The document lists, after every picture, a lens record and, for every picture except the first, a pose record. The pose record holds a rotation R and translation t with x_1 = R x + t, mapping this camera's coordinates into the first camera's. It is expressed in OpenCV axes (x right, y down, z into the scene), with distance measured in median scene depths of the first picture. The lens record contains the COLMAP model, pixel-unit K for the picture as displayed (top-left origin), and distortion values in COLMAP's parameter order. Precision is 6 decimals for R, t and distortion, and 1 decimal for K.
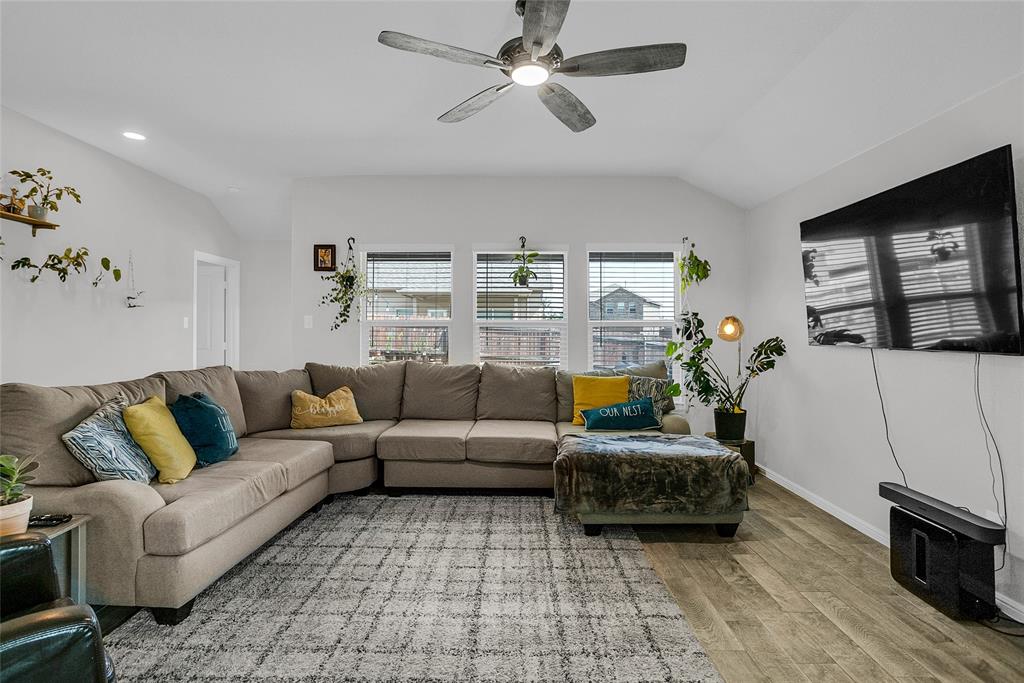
lens RADIAL K [[513.2, 0, 506.8], [0, 513.2, 327.2], [0, 0, 1]] dist [-0.051753, 0.025022]
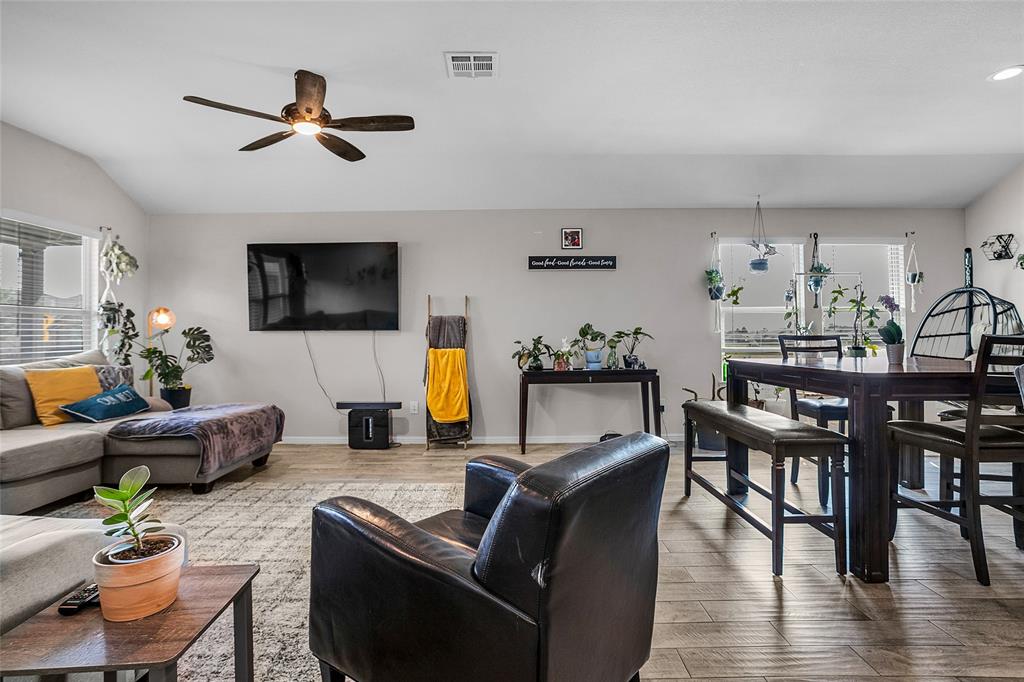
lens RADIAL K [[513.2, 0, 506.6], [0, 513.2, 324.8], [0, 0, 1]] dist [-0.051753, 0.025022]
pose [[-0.007155, 0.018285, 0.999807, -0.823546], [-0.002763, 0.999829, -0.018305, 0.042111], [-0.999971, -0.002893, -0.007103, 0.282117]]
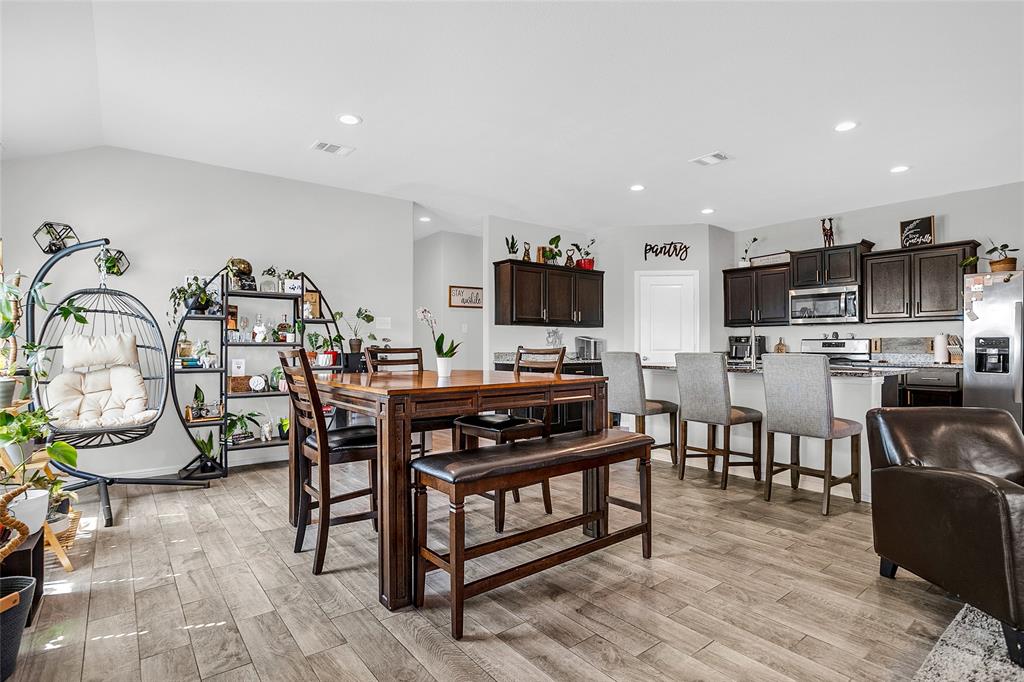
lens RADIAL K [[508.4, 0, 507.0], [0, 508.4, 344.7], [0, 0, 1]] dist [-0.052934, 0.024879]
pose [[-0.780153, -0.004113, -0.625575, 0.395117], [0.003079, 0.999941, -0.010414, 0.044579], [0.625581, -0.010051, -0.780095, 0.363420]]
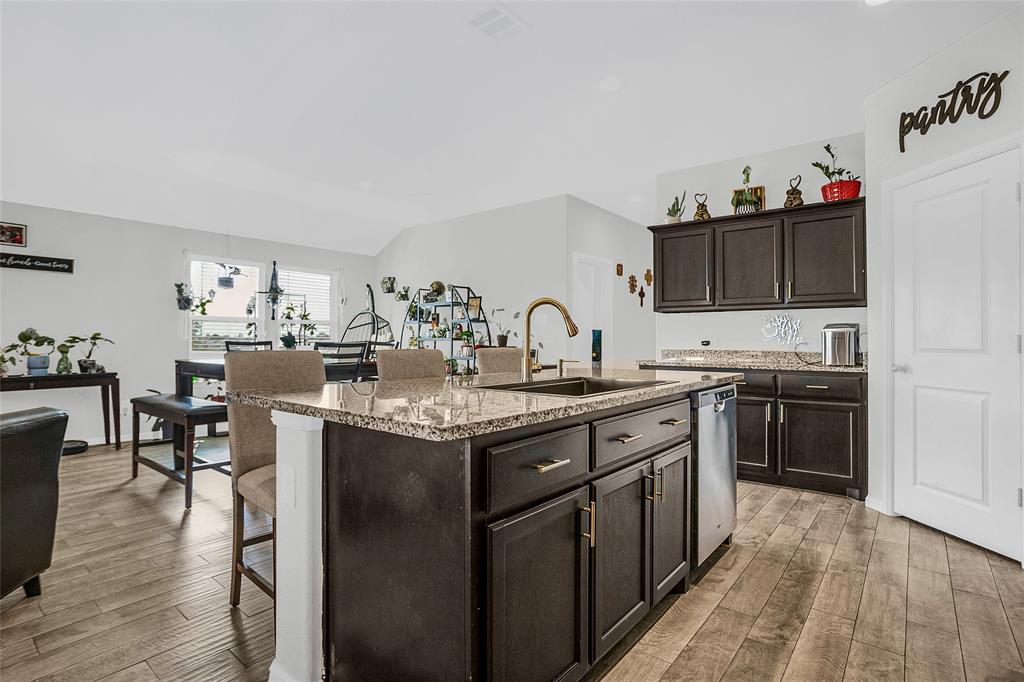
lens RADIAL K [[508.4, 0, 508.7], [0, 508.4, 336.7], [0, 0, 1]] dist [-0.052934, 0.024879]
pose [[-0.781583, 0.000891, 0.623800, -1.188629], [-0.009227, 0.999873, -0.012989, 0.041092], [-0.623732, -0.015908, -0.781476, 0.280168]]
